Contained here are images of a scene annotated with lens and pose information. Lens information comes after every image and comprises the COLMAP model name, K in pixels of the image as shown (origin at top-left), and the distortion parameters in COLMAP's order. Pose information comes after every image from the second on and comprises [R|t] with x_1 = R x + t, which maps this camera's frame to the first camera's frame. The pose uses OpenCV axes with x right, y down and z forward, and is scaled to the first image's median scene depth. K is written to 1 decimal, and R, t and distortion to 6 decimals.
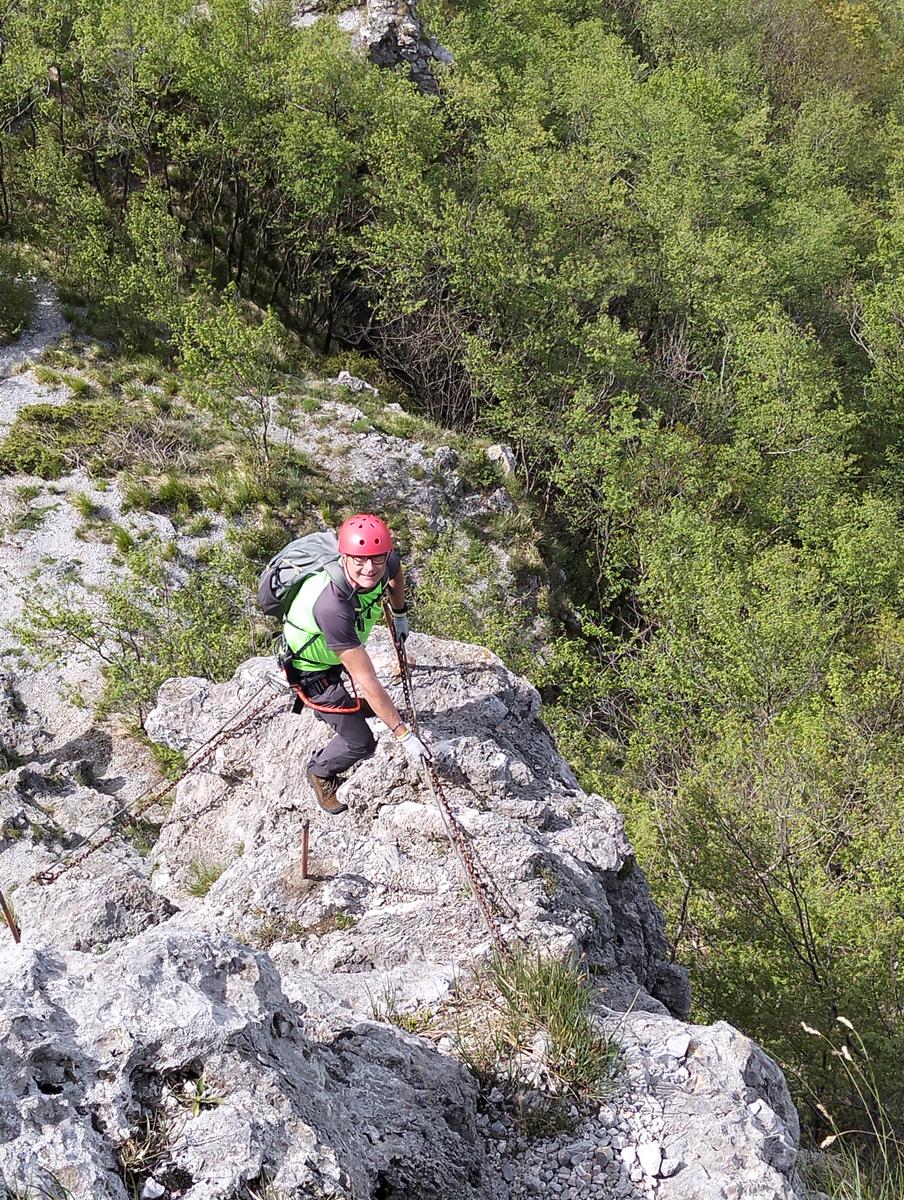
lens RADIAL K [[950.4, 0, 452.0], [0, 950.4, 613.9], [0, 0, 1]] dist [0.131833, -0.330283]
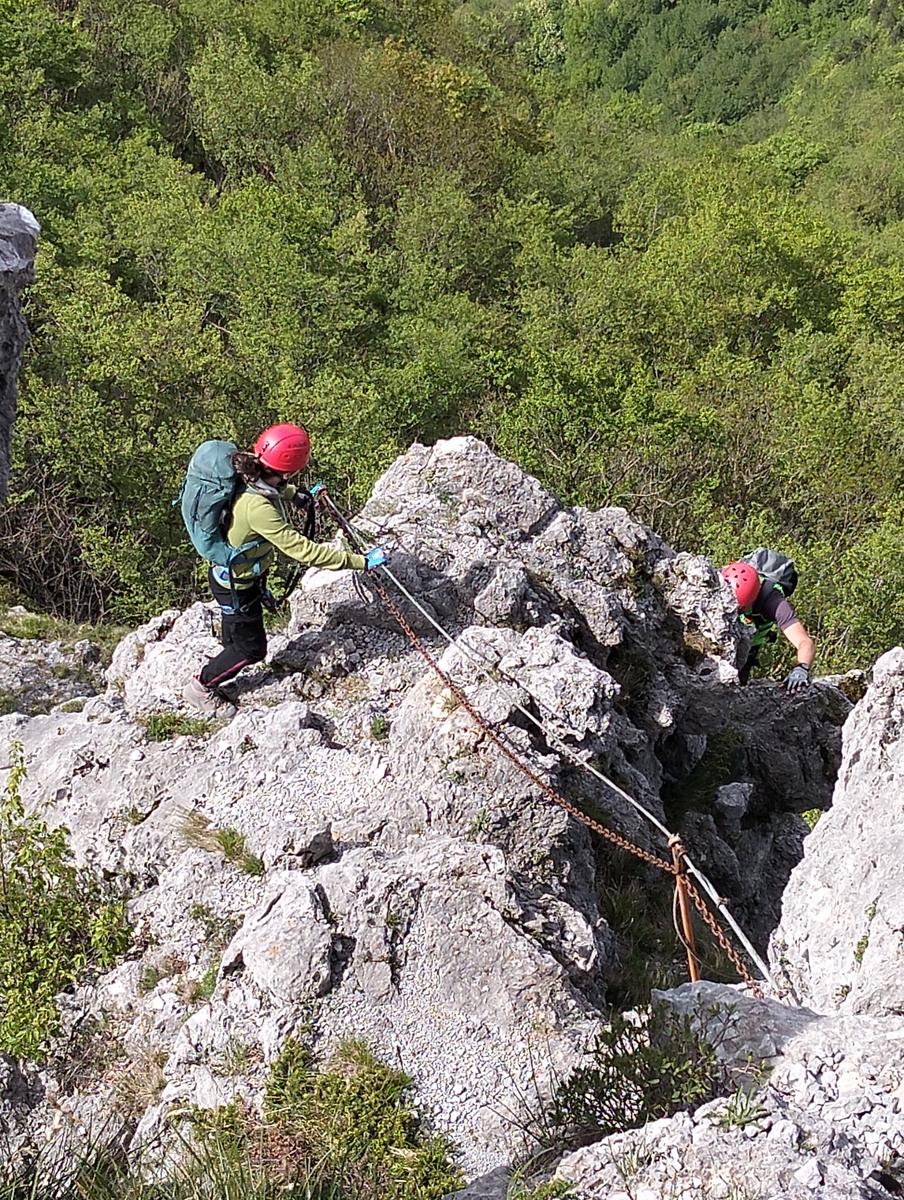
lens RADIAL K [[950.4, 0, 452.0], [0, 950.4, 613.9], [0, 0, 1]] dist [0.131833, -0.330283]
pose [[0.918881, -0.186202, 0.347830, 0.025816], [0.240248, 0.963396, -0.118946, -0.043766], [-0.312950, 0.192863, 0.929982, 0.192791]]
